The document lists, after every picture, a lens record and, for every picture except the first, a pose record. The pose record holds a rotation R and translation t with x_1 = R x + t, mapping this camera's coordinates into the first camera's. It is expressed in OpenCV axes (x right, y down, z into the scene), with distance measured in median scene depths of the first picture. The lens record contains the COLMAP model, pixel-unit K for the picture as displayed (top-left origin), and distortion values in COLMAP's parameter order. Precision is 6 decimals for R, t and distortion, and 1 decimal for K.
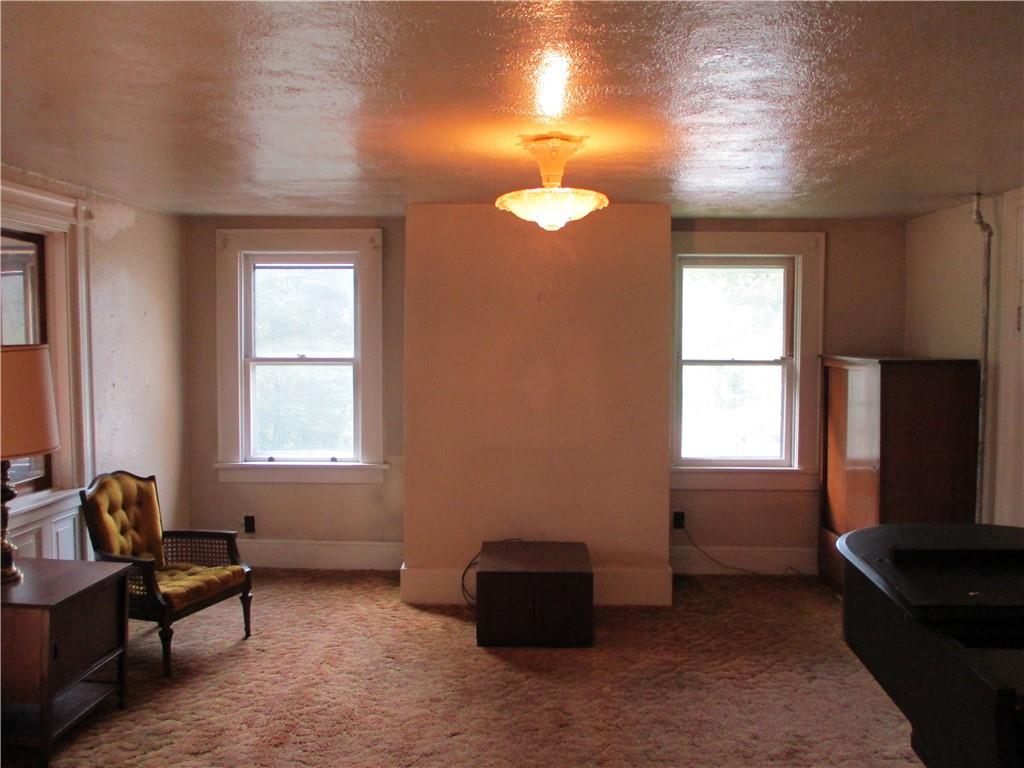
lens RADIAL K [[849.9, 0, 512.0], [0, 849.9, 384.0], [0, 0, 1]] dist [-0.001421, -0.001093]
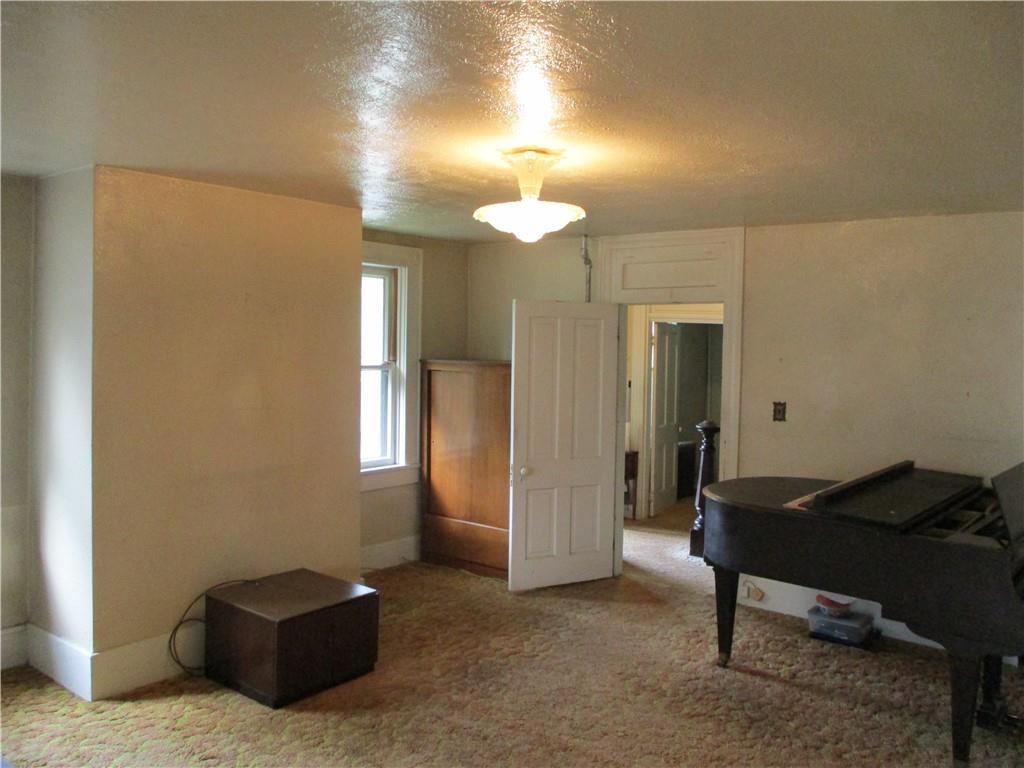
lens RADIAL K [[849.9, 0, 512.0], [0, 849.9, 384.0], [0, 0, 1]] dist [-0.001421, -0.001093]
pose [[0.606938, -0.035090, 0.793974, -0.565914], [0.036056, 0.999212, 0.016597, -0.021011], [-0.793931, 0.018554, 0.607725, 0.298557]]
